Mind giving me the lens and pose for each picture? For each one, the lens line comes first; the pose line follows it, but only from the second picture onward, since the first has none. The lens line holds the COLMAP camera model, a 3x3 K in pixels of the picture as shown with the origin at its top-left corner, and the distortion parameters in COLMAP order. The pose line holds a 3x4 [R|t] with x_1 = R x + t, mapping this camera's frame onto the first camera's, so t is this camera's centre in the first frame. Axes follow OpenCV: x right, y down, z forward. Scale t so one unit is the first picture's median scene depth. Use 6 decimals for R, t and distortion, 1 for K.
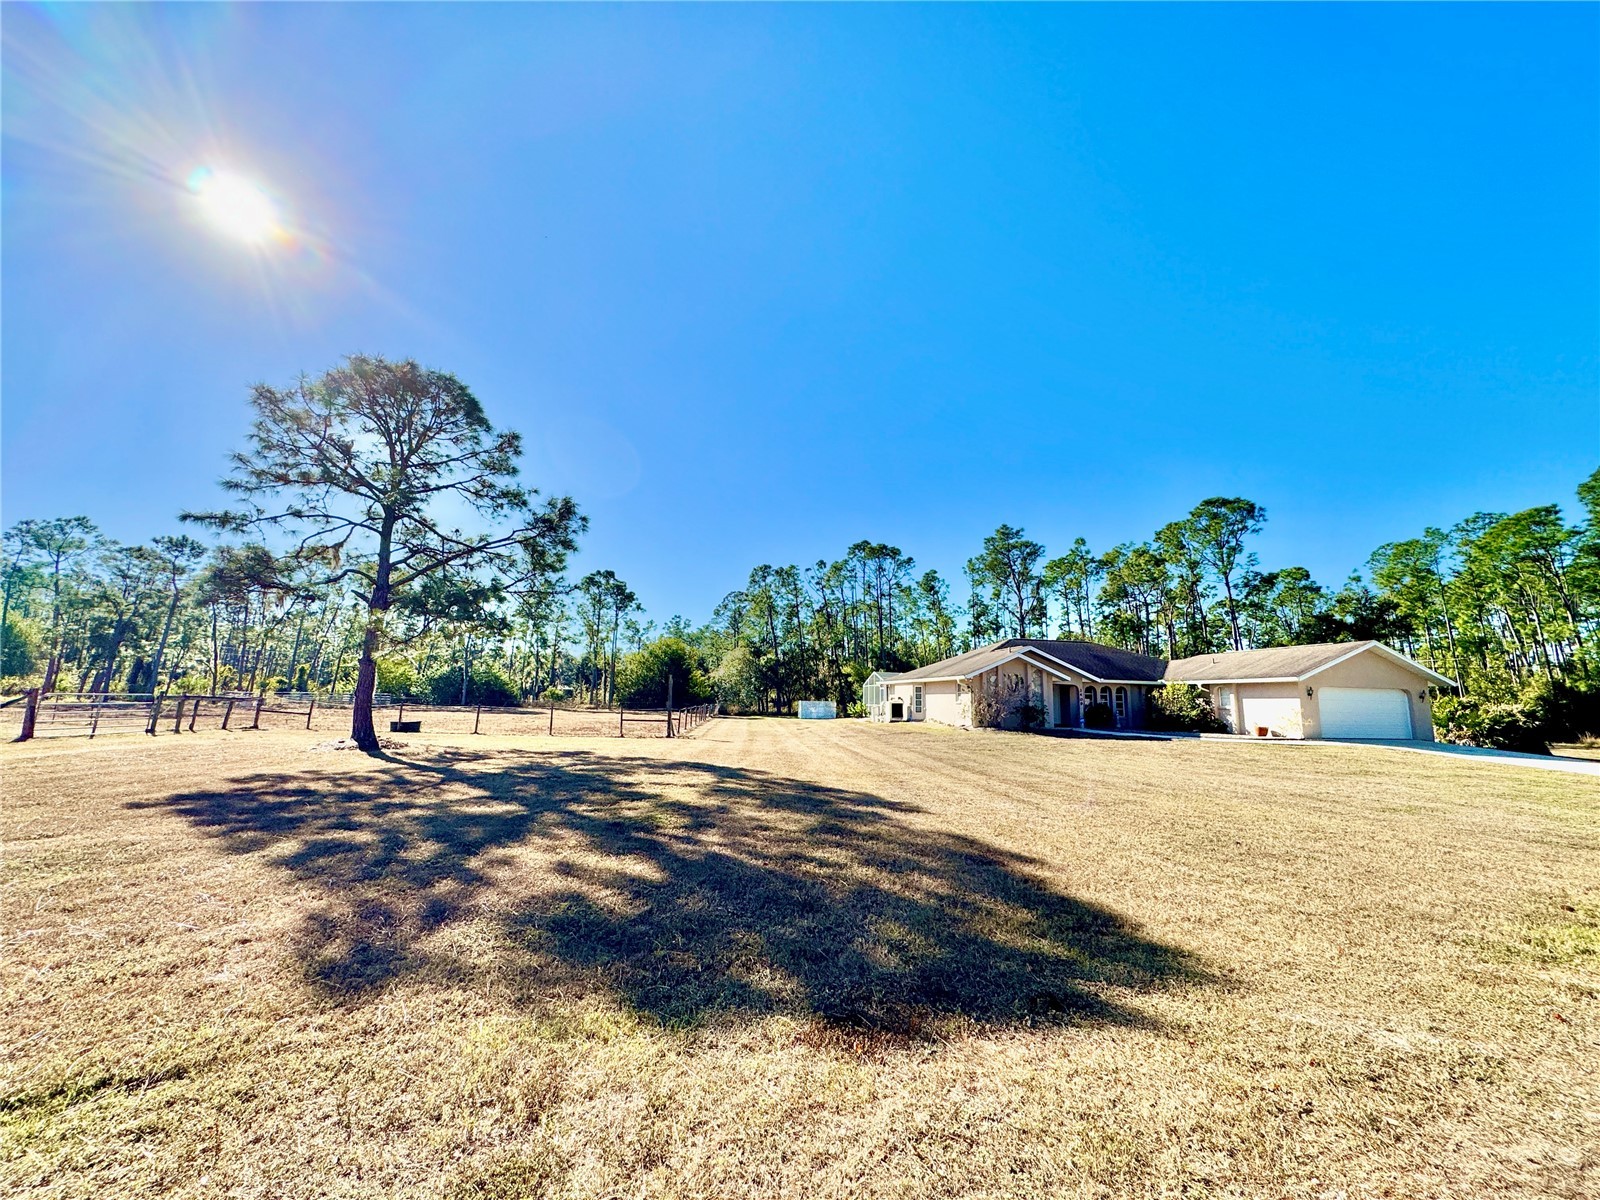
lens RADIAL K [[637.7, 0, 800.0], [0, 637.7, 600.0], [0, 0, 1]] dist [-0.001467, -0.000084]
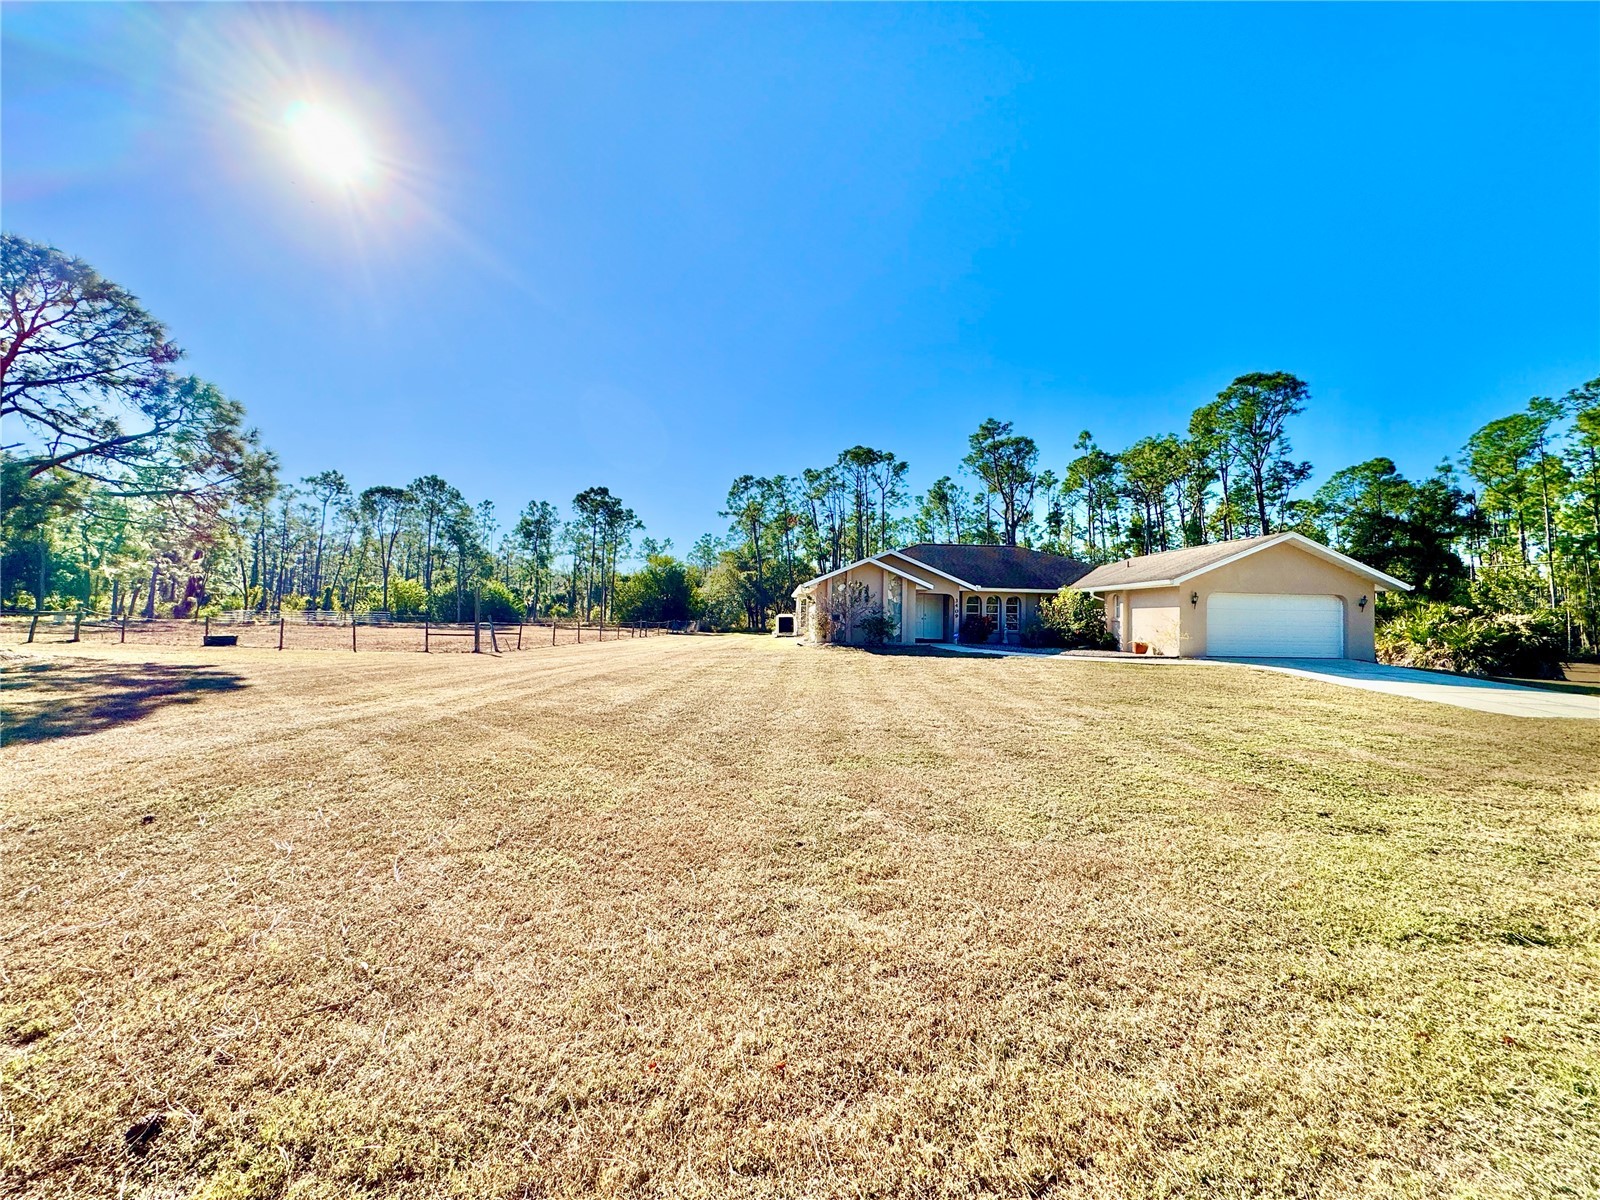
lens RADIAL K [[637.7, 0, 800.0], [0, 637.7, 600.0], [0, 0, 1]] dist [-0.001467, -0.000084]
pose [[0.991150, -0.007354, -0.132542, 0.188490], [0.023898, 0.992036, 0.123668, 0.016513], [0.130577, -0.125741, 0.983432, 0.073193]]
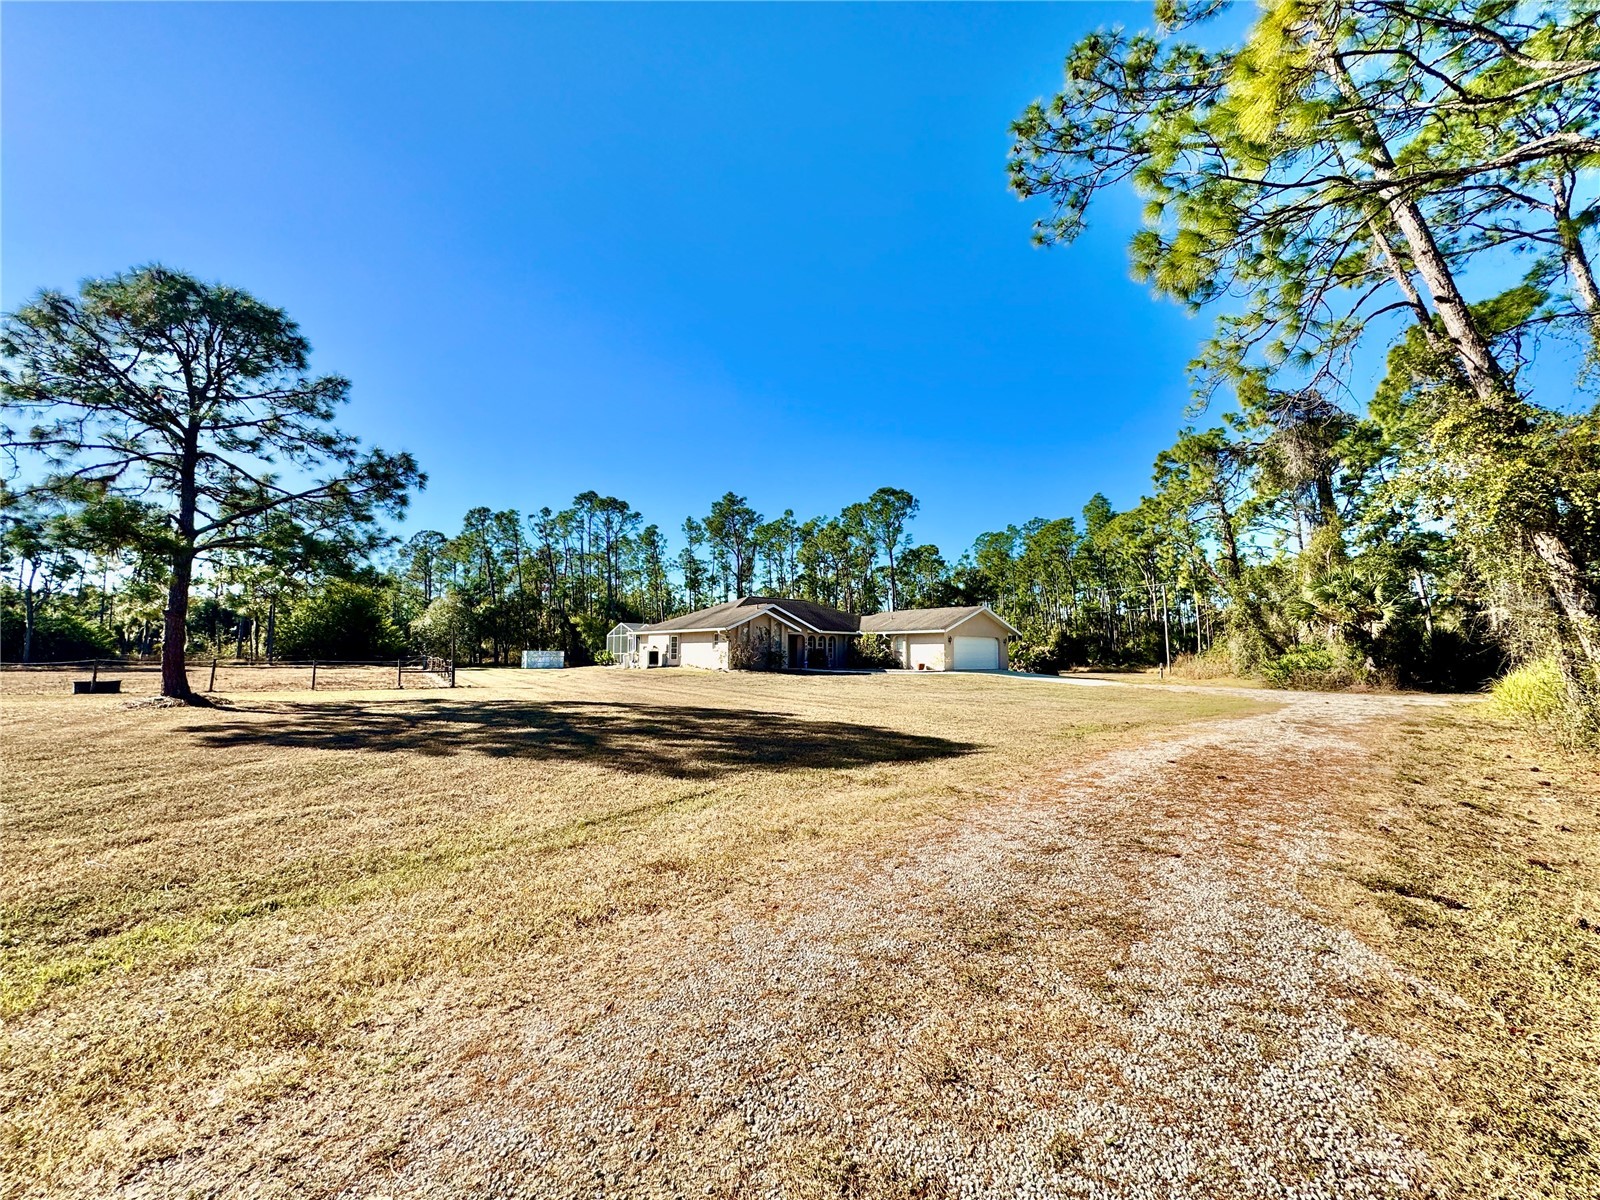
lens RADIAL K [[637.7, 0, 800.0], [0, 637.7, 600.0], [0, 0, 1]] dist [-0.001467, -0.000084]
pose [[0.886666, 0.022750, 0.461851, -0.090067], [-0.059526, 0.996094, 0.065213, -0.010761], [-0.458564, -0.085315, 0.884557, -0.067280]]
